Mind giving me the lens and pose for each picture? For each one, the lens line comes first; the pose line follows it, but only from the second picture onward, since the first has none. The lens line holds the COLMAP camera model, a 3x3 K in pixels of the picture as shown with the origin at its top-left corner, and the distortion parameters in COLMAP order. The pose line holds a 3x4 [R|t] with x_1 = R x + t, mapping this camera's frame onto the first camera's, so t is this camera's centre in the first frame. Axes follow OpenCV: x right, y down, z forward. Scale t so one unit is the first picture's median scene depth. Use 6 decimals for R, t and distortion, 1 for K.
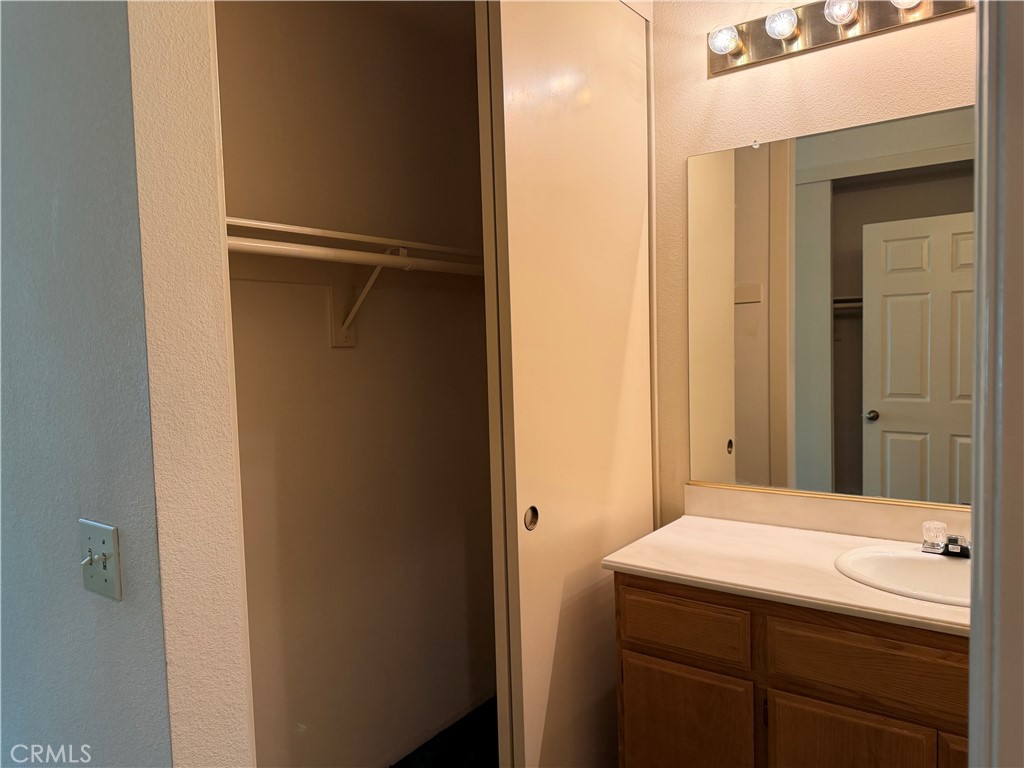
lens RADIAL K [[716.6, 0, 512.0], [0, 716.6, 384.0], [0, 0, 1]] dist [0.078310, -0.101339]
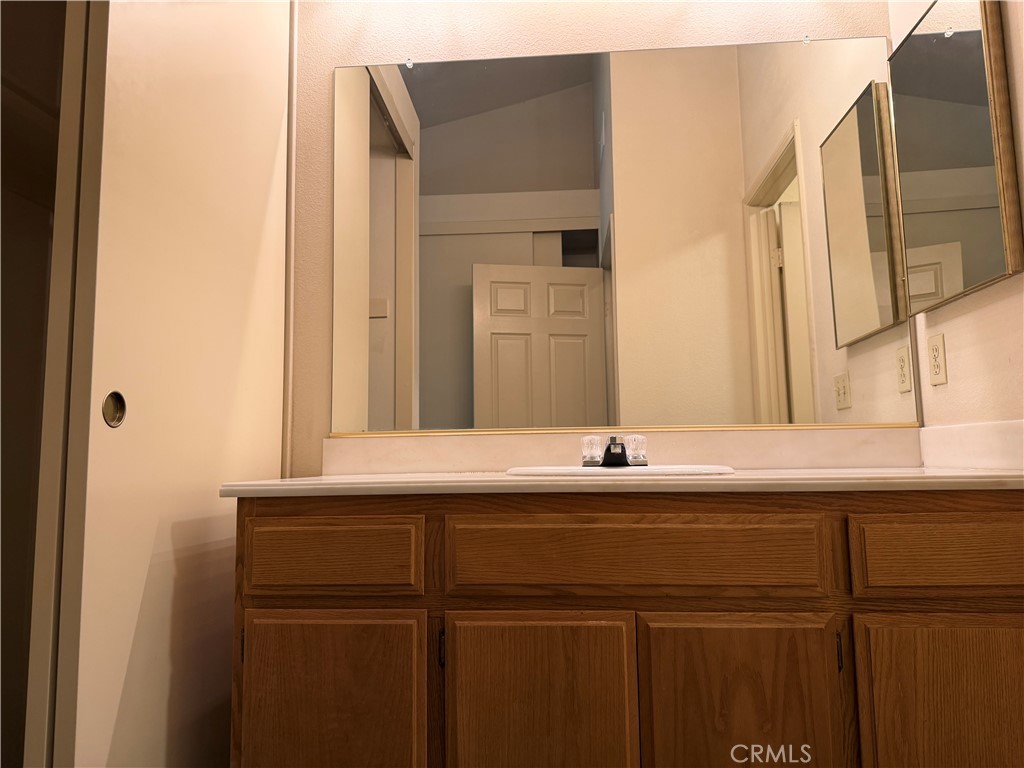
lens RADIAL K [[719.4, 0, 512.0], [0, 719.4, 384.0], [0, 0, 1]] dist [0.059768, -0.096883]
pose [[0.851451, 0.076636, 0.518805, -0.008793], [0.023112, 0.982821, -0.183110, 0.294452], [-0.523925, 0.167900, 0.835052, 0.247539]]
